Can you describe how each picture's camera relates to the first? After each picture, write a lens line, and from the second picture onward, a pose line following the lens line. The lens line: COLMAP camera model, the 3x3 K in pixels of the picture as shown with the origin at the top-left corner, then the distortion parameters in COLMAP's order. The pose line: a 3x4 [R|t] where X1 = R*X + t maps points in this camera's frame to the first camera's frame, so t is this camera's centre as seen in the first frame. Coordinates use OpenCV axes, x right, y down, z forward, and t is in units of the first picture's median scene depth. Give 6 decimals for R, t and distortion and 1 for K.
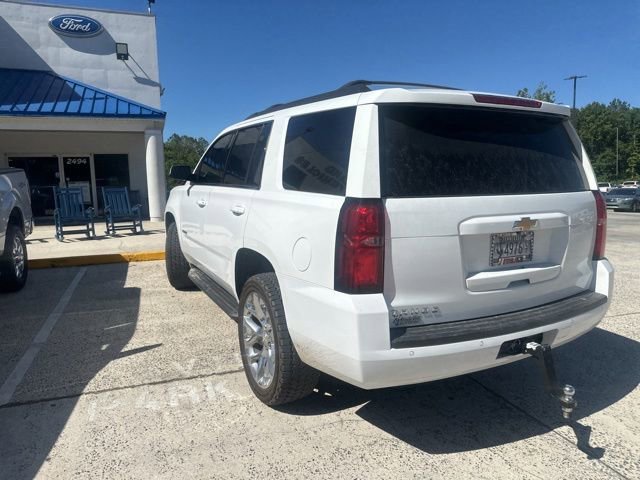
lens RADIAL K [[451.1, 0, 323.4], [0, 451.1, 239.6], [0, 0, 1]] dist [0.001962, -0.004317]
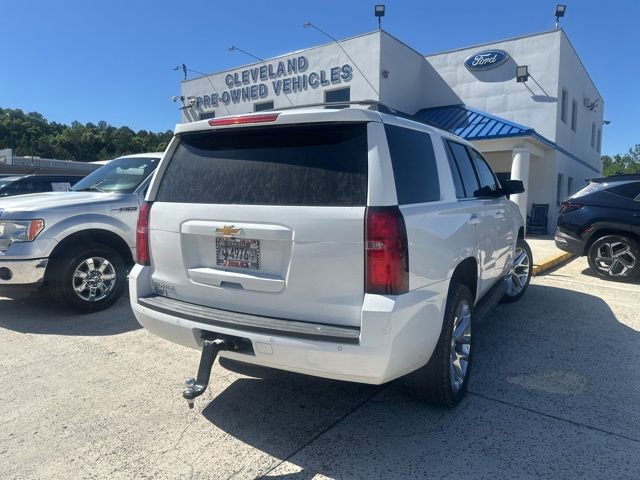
lens RADIAL K [[451.5, 0, 324.1], [0, 451.5, 236.6], [0, 0, 1]] dist [0.038623, -0.050845]
pose [[0.528439, 0.089705, -0.844218, 1.241044], [-0.129465, 0.991286, 0.024294, -0.064139], [0.839041, 0.096459, 0.535448, 0.500403]]
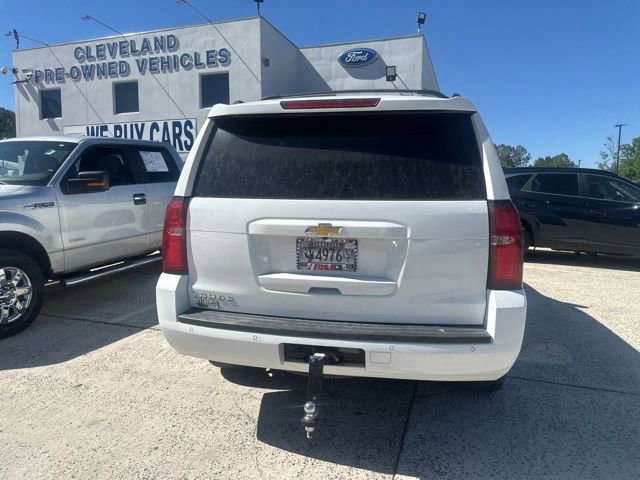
lens RADIAL K [[451.5, 0, 324.1], [0, 451.5, 236.6], [0, 0, 1]] dist [0.038623, -0.050845]
pose [[0.777657, 0.081480, -0.623387, 0.869467], [-0.098925, 0.995073, 0.006656, -0.021882], [0.620857, 0.056492, 0.781886, 0.200328]]
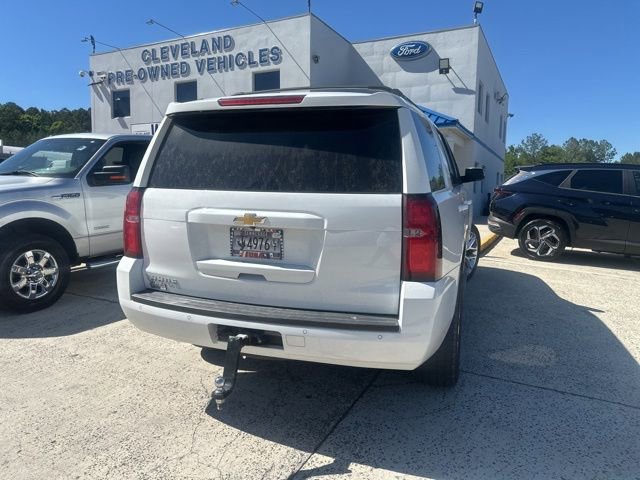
lens RADIAL K [[451.4, 0, 324.3], [0, 451.4, 238.7], [0, 0, 1]] dist [0.049417, -0.072361]
pose [[0.677139, 0.108768, -0.727772, 1.093546], [-0.120848, 0.992025, 0.035822, -0.040343], [0.725864, 0.063693, 0.684883, 0.343666]]
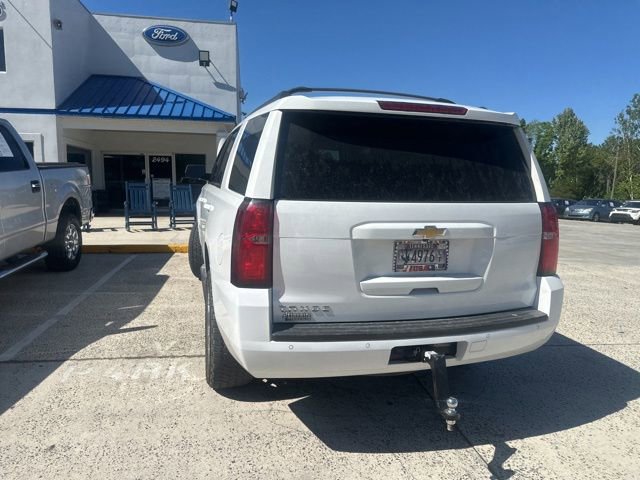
lens RADIAL K [[450.3, 0, 324.7], [0, 450.3, 243.9], [0, 0, 1]] dist [0.036391, -0.045563]
pose [[0.980626, 0.059654, -0.186583, 0.336126], [-0.059569, 0.998206, 0.006068, -0.000791], [0.186610, 0.005164, 0.982420, -0.020797]]
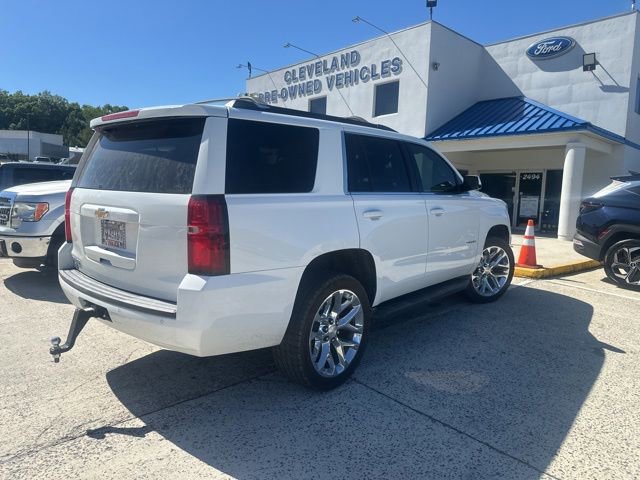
lens RADIAL K [[450.5, 0, 318.8], [0, 450.5, 238.6], [0, 0, 1]] dist [0.041808, -0.053265]
pose [[0.356881, 0.122320, -0.926107, 1.518686], [-0.162151, 0.984452, 0.067541, -0.122861], [0.919969, 0.126065, 0.371167, 0.902466]]
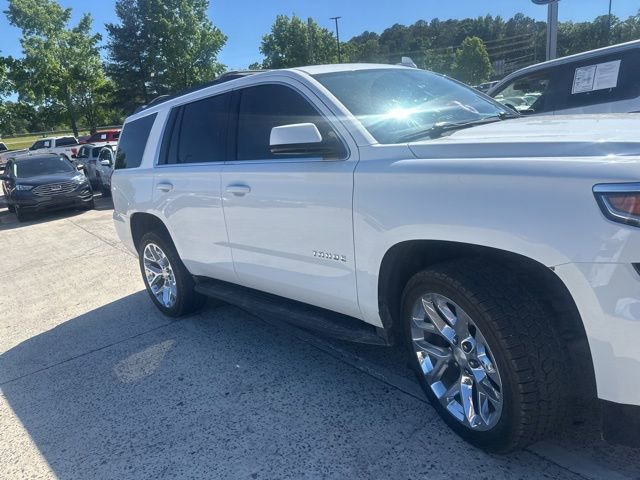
lens RADIAL K [[449.5, 0, 317.2], [0, 449.5, 240.1], [0, 0, 1]] dist [0.036069, -0.043123]
pose [[-0.955925, 0.176340, -0.234760, 0.331513], [0.080005, 0.925741, 0.369598, -0.439869], [0.282502, 0.334526, -0.899047, 2.865573]]
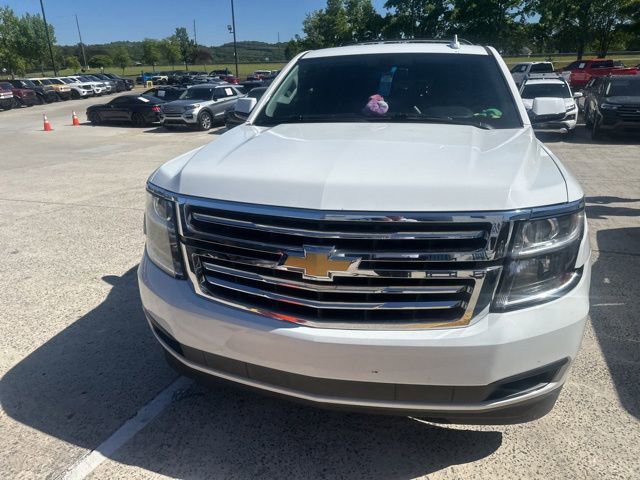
lens RADIAL K [[453.2, 0, 323.5], [0, 453.2, 237.5], [0, 0, 1]] dist [0.009306, -0.010603]
pose [[-0.742209, -0.205710, 0.637816, -0.883296], [0.104756, 0.904414, 0.413596, -0.477857], [-0.661930, 0.373790, -0.649715, 2.840004]]
